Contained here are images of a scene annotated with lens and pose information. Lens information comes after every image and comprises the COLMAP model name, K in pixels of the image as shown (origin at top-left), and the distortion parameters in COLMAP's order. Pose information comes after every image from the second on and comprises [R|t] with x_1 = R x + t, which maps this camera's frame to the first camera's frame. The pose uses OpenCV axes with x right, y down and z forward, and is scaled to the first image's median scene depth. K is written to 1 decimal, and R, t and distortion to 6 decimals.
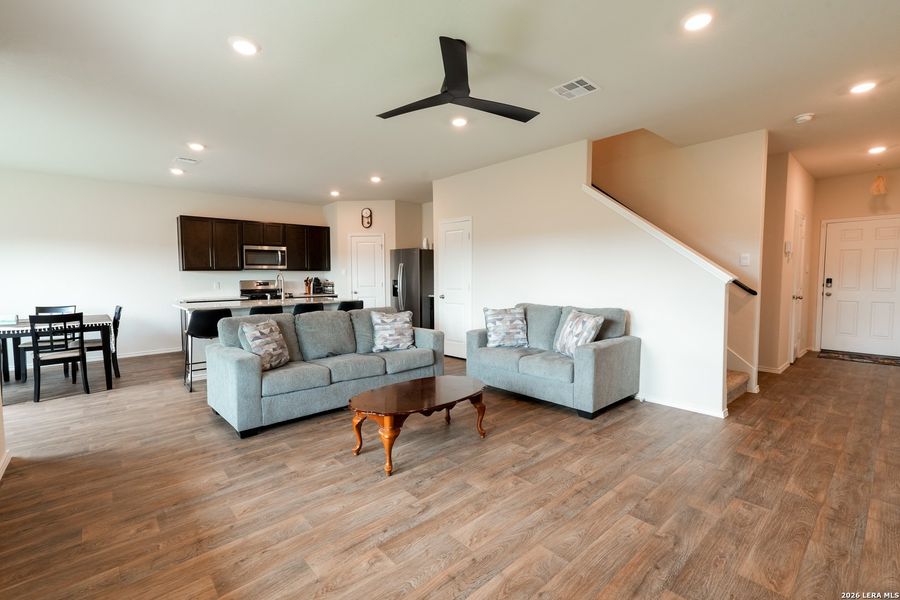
lens RADIAL K [[404.6, 0, 450.0], [0, 404.6, 300.0], [0, 0, 1]] dist [0.000347, 0.000004]
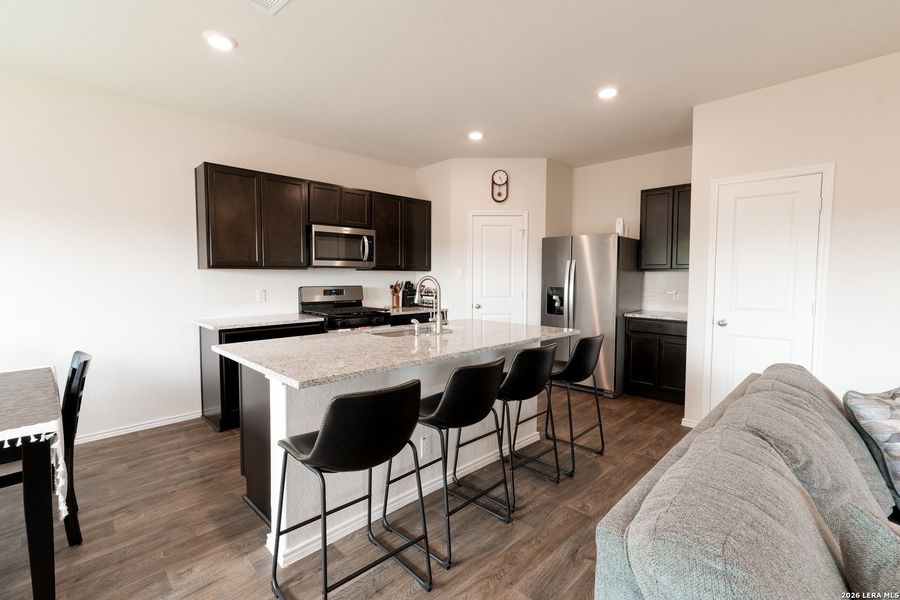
lens RADIAL K [[414.1, 0, 452.3], [0, 414.1, 297.1], [0, 0, 1]] dist [0.000290, 0.000325]
pose [[0.998710, 0.007003, 0.050289, -0.323530], [-0.006487, 0.999925, -0.010410, -0.027592], [-0.050358, 0.010070, 0.998680, 0.391321]]
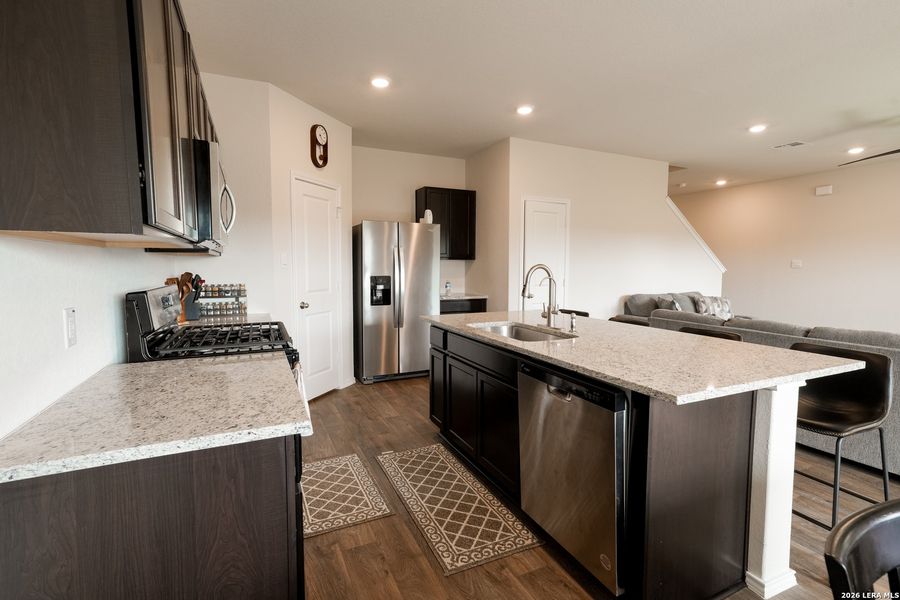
lens RADIAL K [[414.1, 0, 452.3], [0, 414.1, 297.1], [0, 0, 1]] dist [0.000290, 0.000325]
pose [[0.293639, -0.070708, 0.953298, -0.675987], [0.054048, 0.996893, 0.057293, -0.045103], [-0.954387, 0.034701, 0.296548, 0.738236]]
